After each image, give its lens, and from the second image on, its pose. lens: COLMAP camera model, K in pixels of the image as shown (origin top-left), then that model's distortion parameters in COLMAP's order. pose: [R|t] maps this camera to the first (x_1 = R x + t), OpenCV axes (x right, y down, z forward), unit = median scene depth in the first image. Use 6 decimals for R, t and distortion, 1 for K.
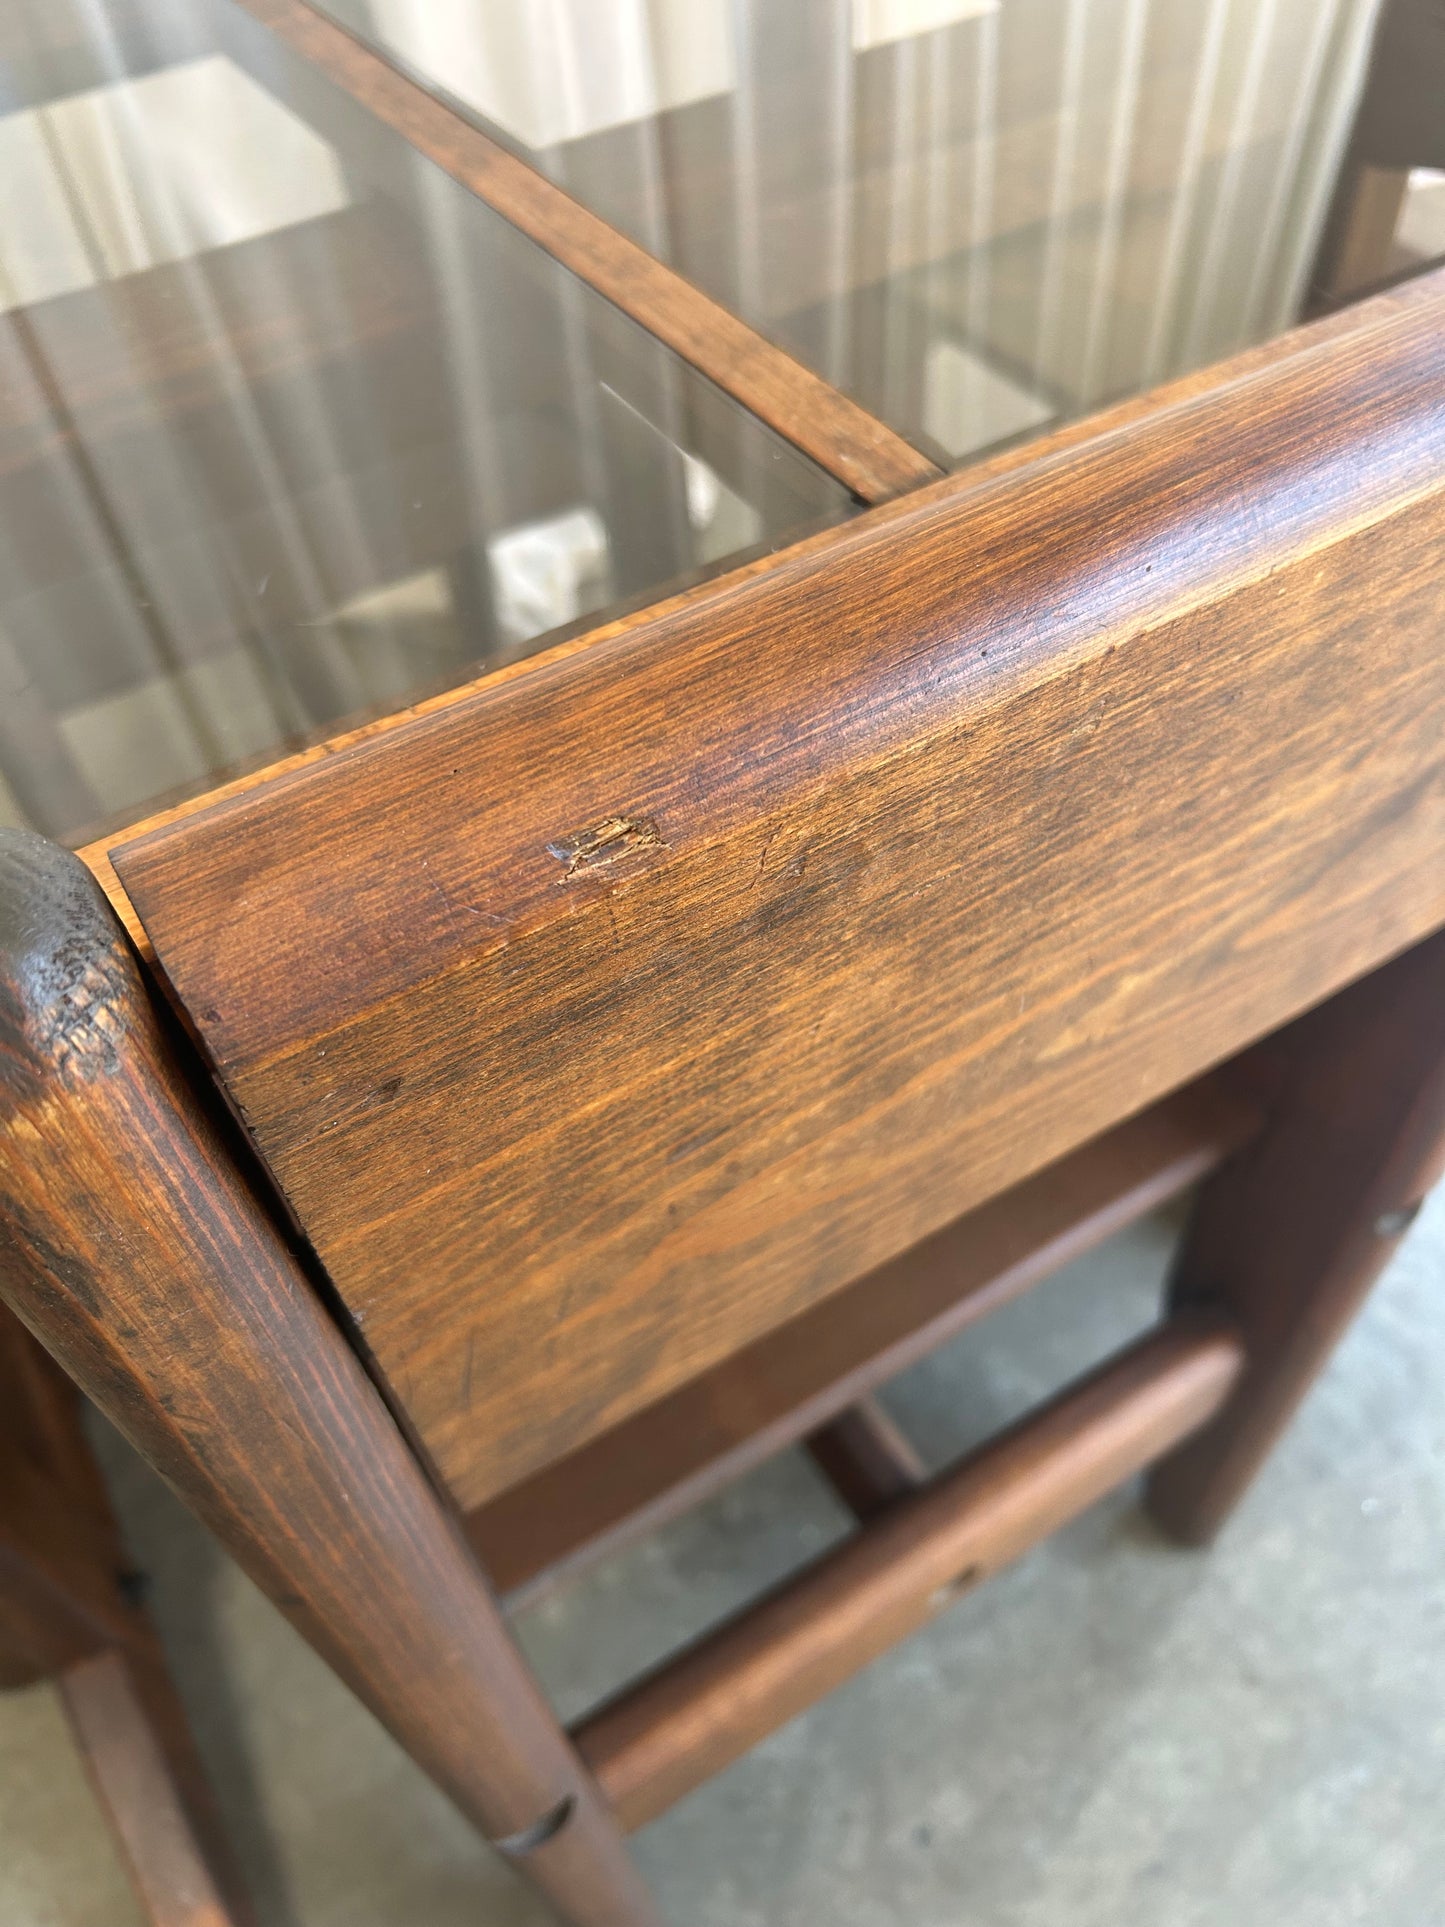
lens RADIAL K [[1419.2, 0, 719.7], [0, 1419.2, 1009.7], [0, 0, 1]] dist [0.042030, -0.000324]
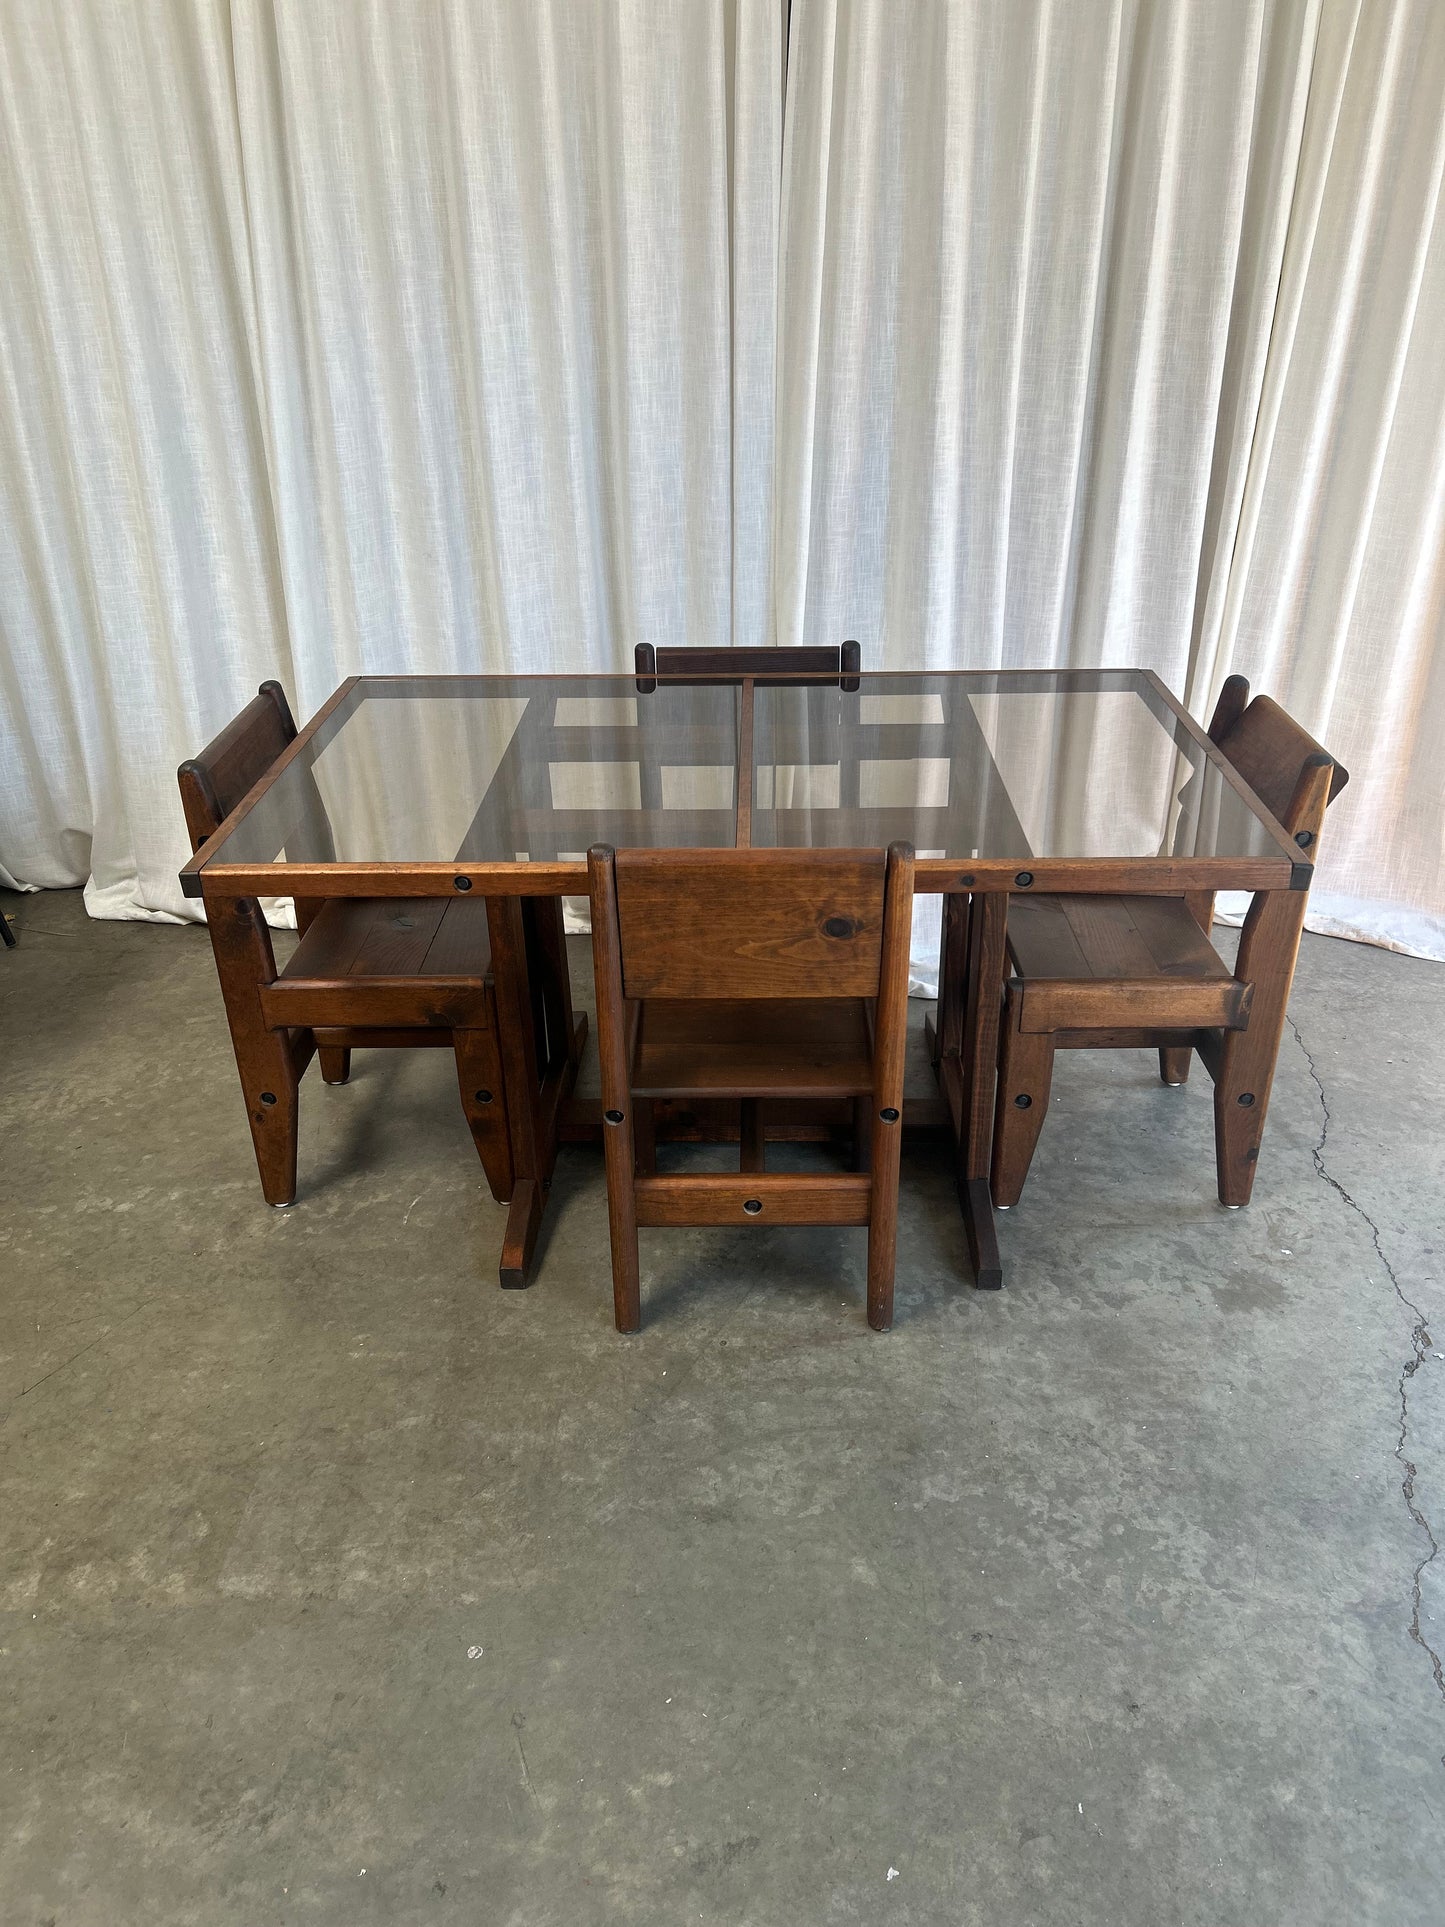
lens RADIAL K [[1459.7, 0, 726.7], [0, 1459.7, 971.9], [0, 0, 1]] dist [0.035536, -0.036976]
pose [[0.829656, 0.315333, -0.460691, 2.890098], [-0.460130, 0.853548, -0.244409, 1.543616], [0.316152, 0.414753, 0.853245, -3.982916]]
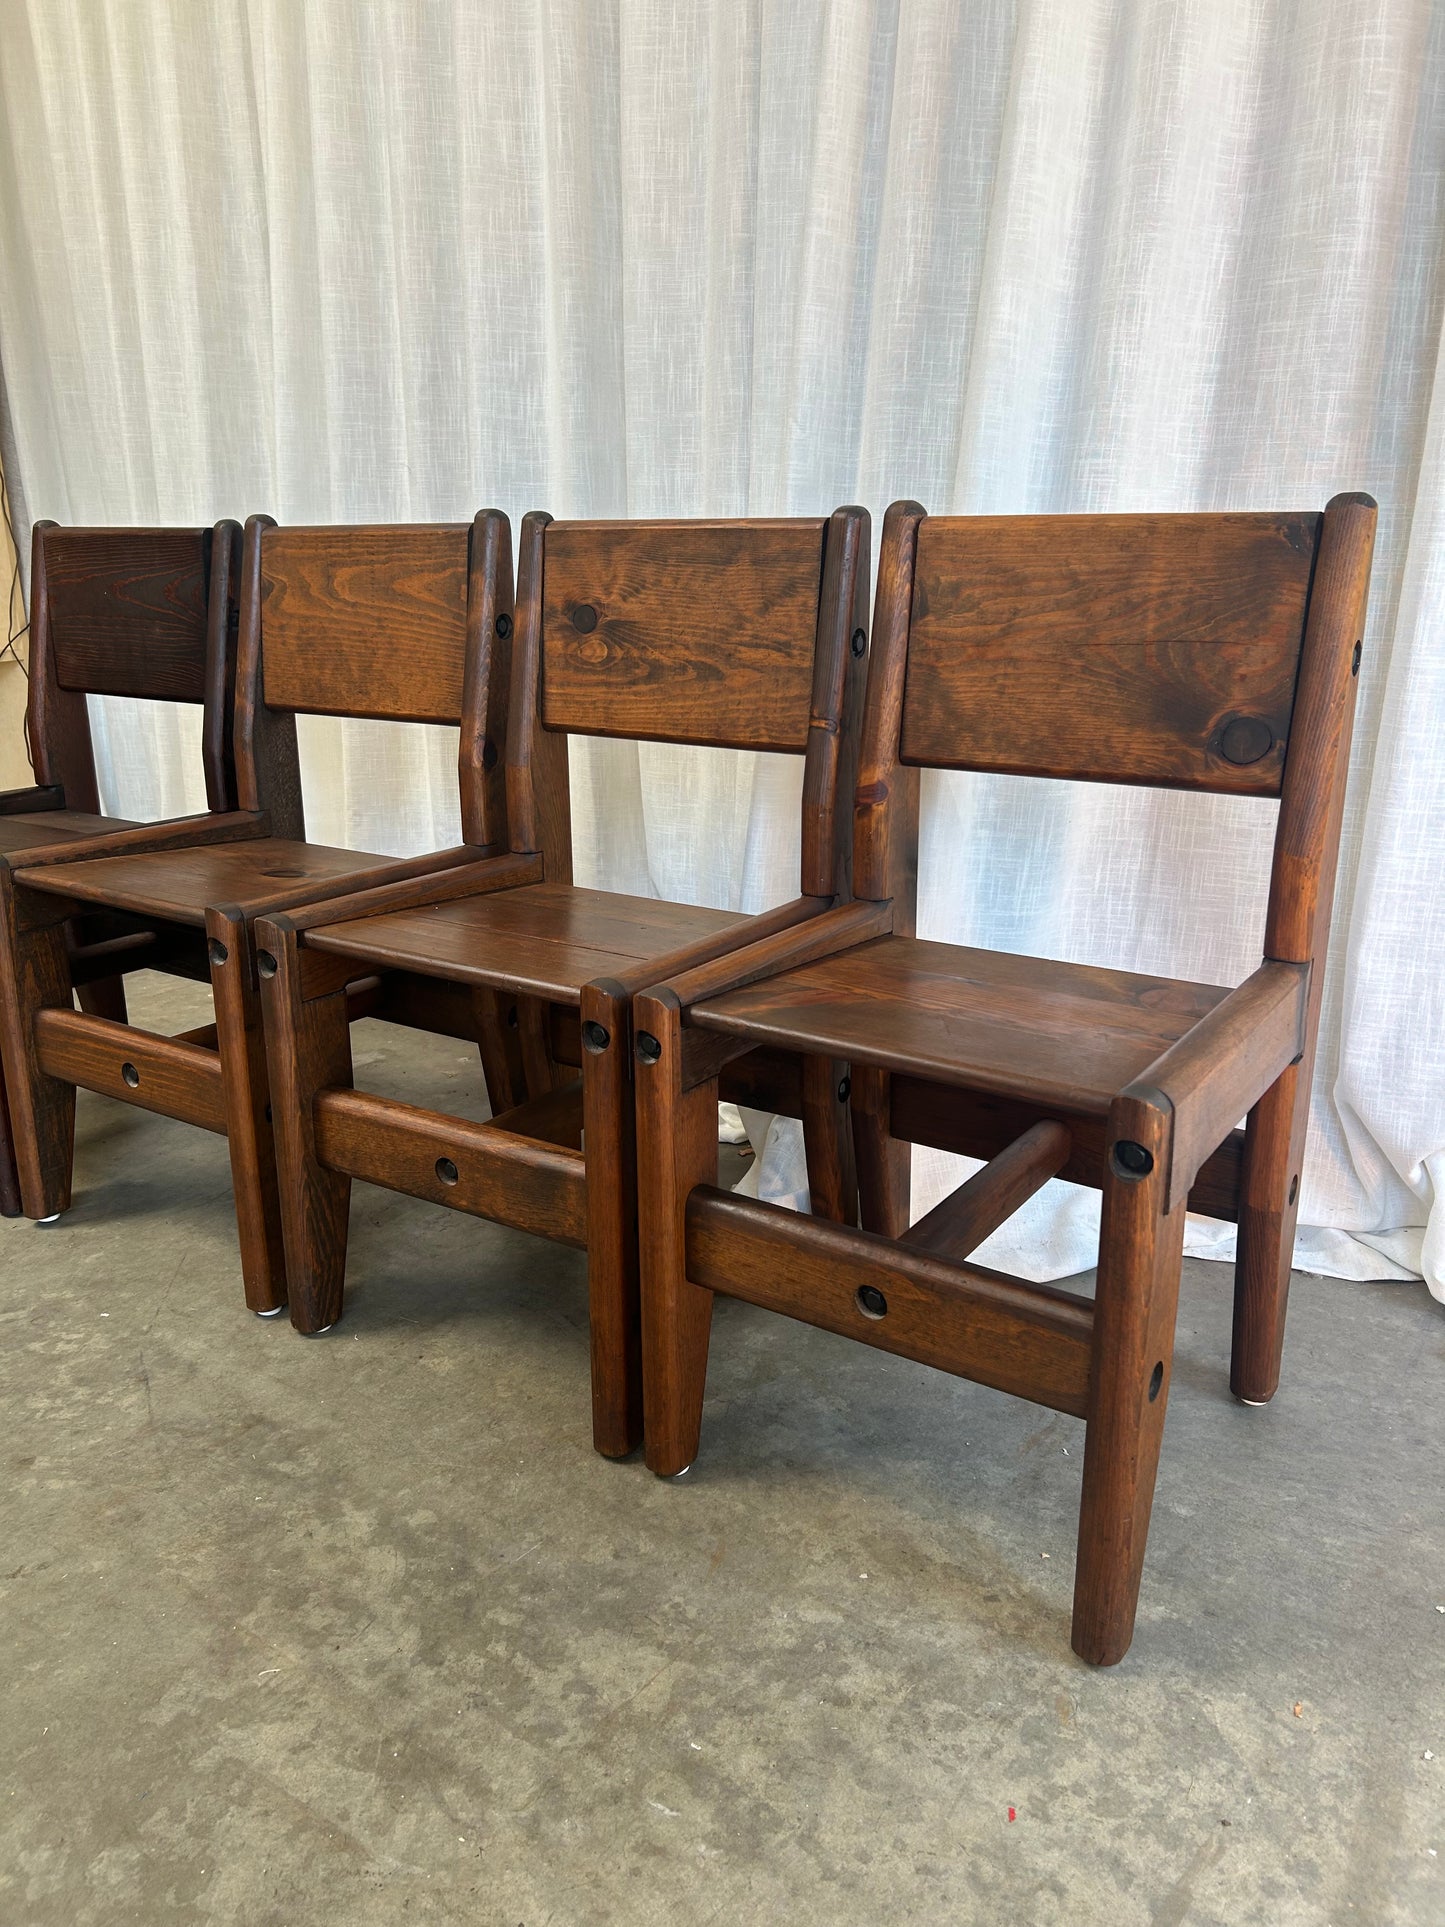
lens RADIAL K [[1458.7, 0, 711.4], [0, 1458.7, 965.2], [0, 0, 1]] dist [0.036897, -0.044015]
pose [[0.364754, 0.337044, -0.867961, 3.202514], [-0.734661, 0.676881, -0.045892, -1.305230], [0.572038, 0.654396, 0.494508, 1.249357]]
